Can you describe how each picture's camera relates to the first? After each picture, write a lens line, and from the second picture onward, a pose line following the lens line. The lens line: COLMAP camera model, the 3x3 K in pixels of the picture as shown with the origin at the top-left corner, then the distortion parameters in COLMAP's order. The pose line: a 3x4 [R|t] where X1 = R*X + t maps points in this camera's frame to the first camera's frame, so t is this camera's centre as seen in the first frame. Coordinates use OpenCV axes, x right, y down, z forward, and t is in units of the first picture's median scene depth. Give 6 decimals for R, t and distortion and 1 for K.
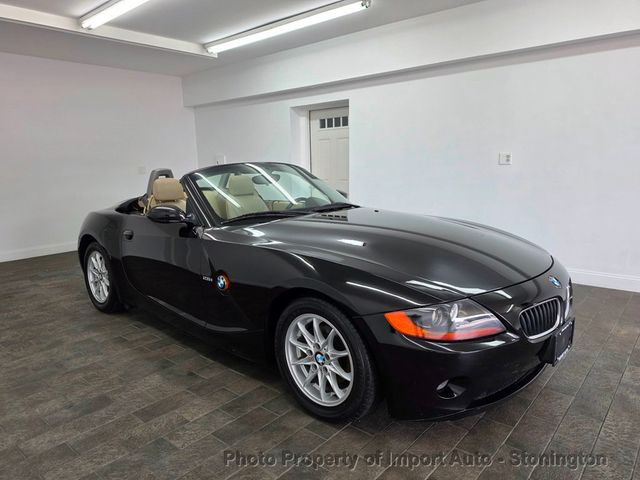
lens RADIAL K [[445.2, 0, 314.1], [0, 445.2, 245.5], [0, 0, 1]] dist [0.025148, -0.032687]
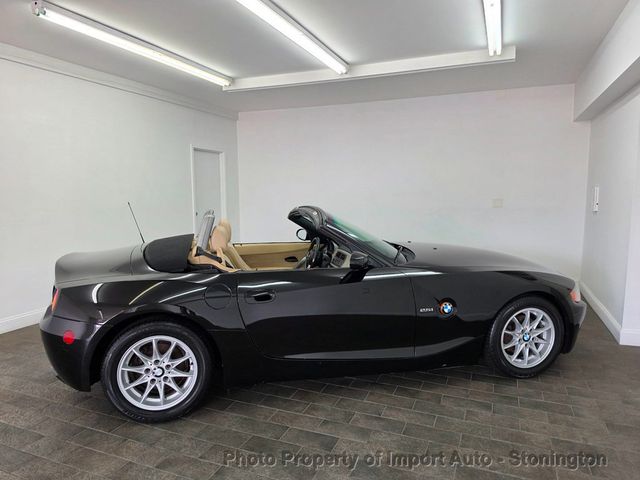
lens RADIAL K [[445.2, 0, 319.6], [0, 445.2, 241.4], [0, 0, 1]] dist [0.025148, -0.032687]
pose [[0.317709, 0.129134, -0.939354, 0.401062], [-0.170450, 0.982322, 0.077391, -0.124598], [0.932742, 0.135526, 0.334103, 0.490249]]
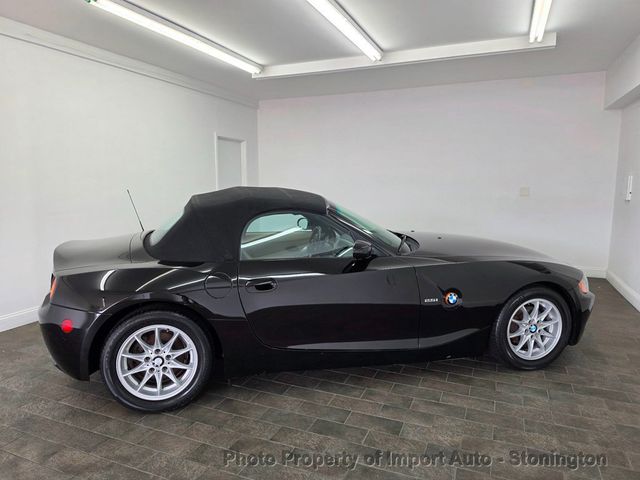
lens RADIAL K [[445.2, 0, 313.5], [0, 445.2, 238.6], [0, 0, 1]] dist [0.025148, -0.032687]
pose [[0.305931, 0.145602, -0.940854, 0.384368], [-0.172854, 0.980306, 0.095502, -0.110835], [0.936230, 0.133413, 0.325074, 0.432398]]
